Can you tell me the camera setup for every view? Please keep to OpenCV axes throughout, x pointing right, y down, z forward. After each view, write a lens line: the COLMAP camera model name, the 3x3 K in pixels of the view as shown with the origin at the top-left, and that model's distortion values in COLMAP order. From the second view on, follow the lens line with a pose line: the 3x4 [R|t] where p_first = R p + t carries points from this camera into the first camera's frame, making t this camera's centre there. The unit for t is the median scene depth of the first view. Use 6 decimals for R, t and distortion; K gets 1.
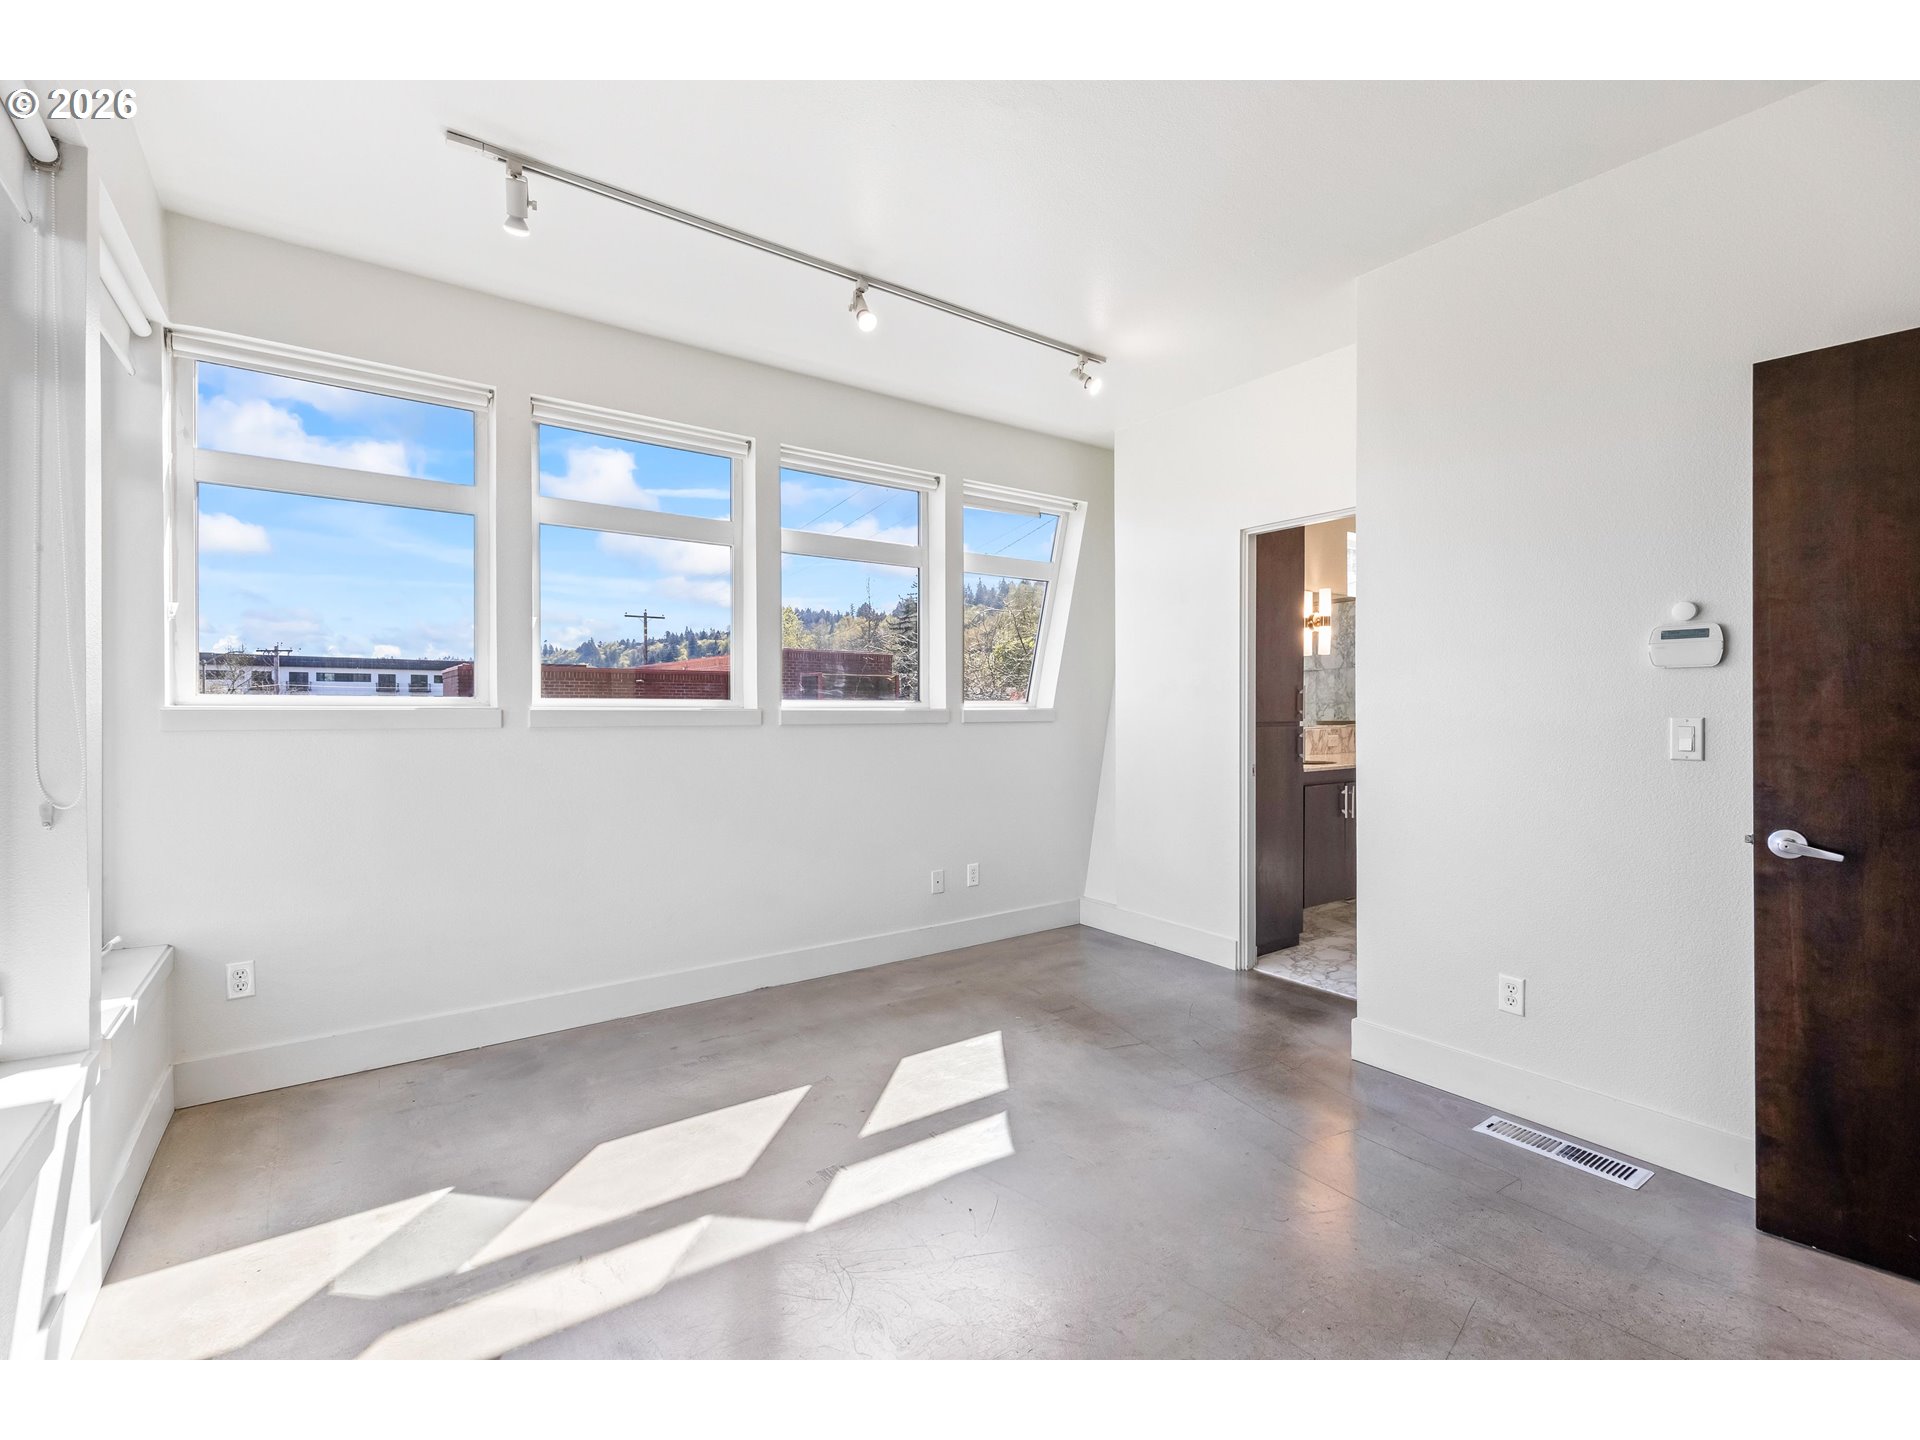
lens RADIAL K [[852.4, 0, 960.9], [0, 852.4, 706.1], [0, 0, 1]] dist [0.023075, 0.001114]
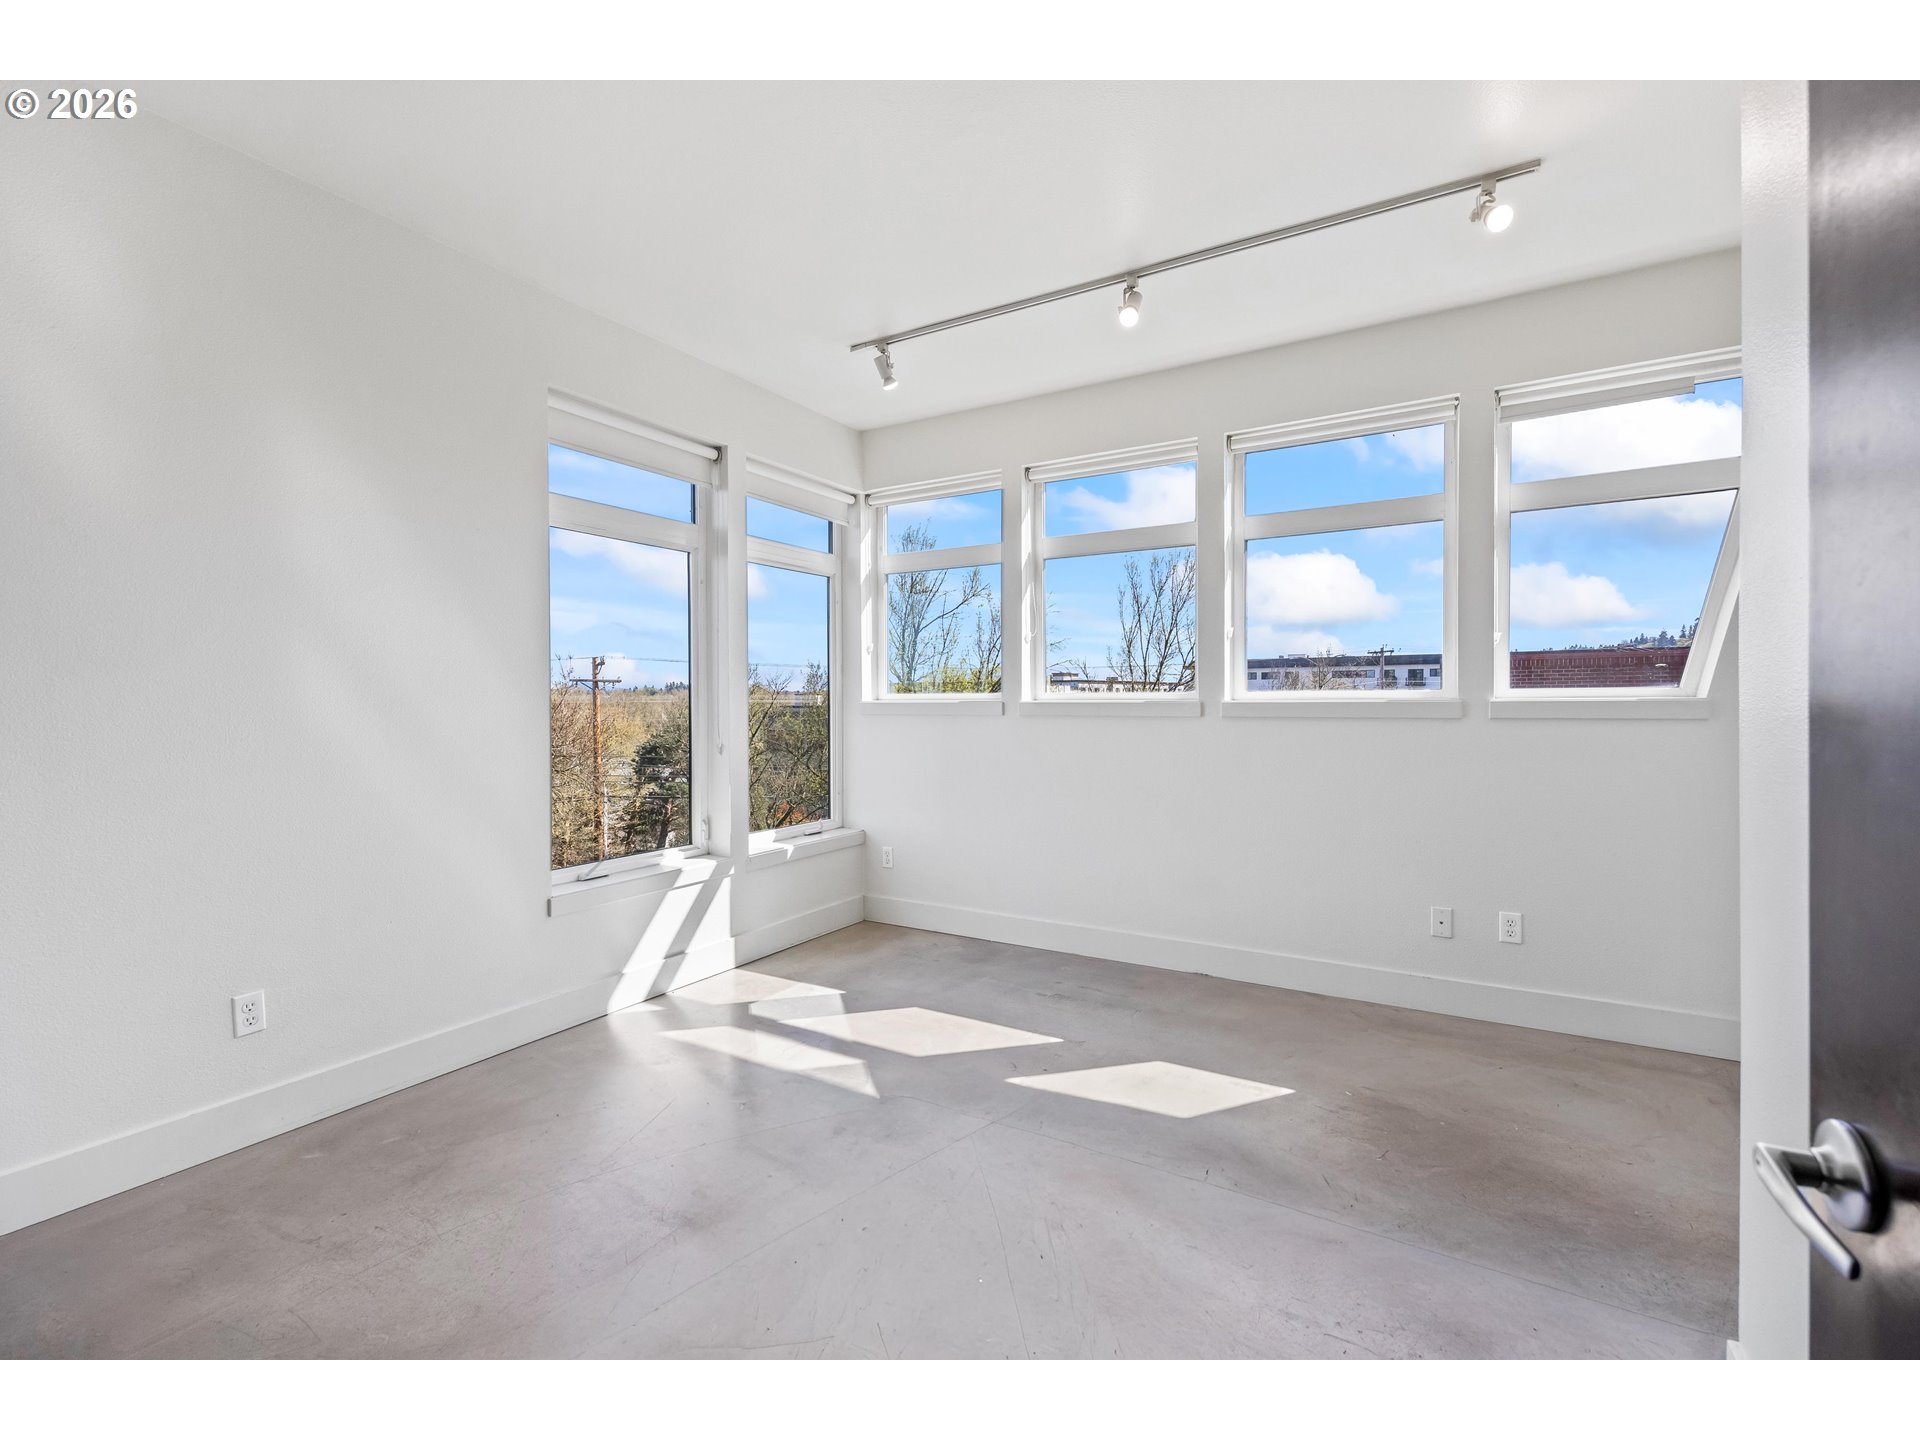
lens RADIAL K [[852.4, 0, 960.9], [0, 852.4, 706.1], [0, 0, 1]] dist [0.023075, 0.001114]
pose [[0.405036, 0.002398, -0.914297, 0.554496], [0.005602, 0.999971, 0.005104, 0.002538], [0.914283, -0.007189, 0.405011, 0.306993]]
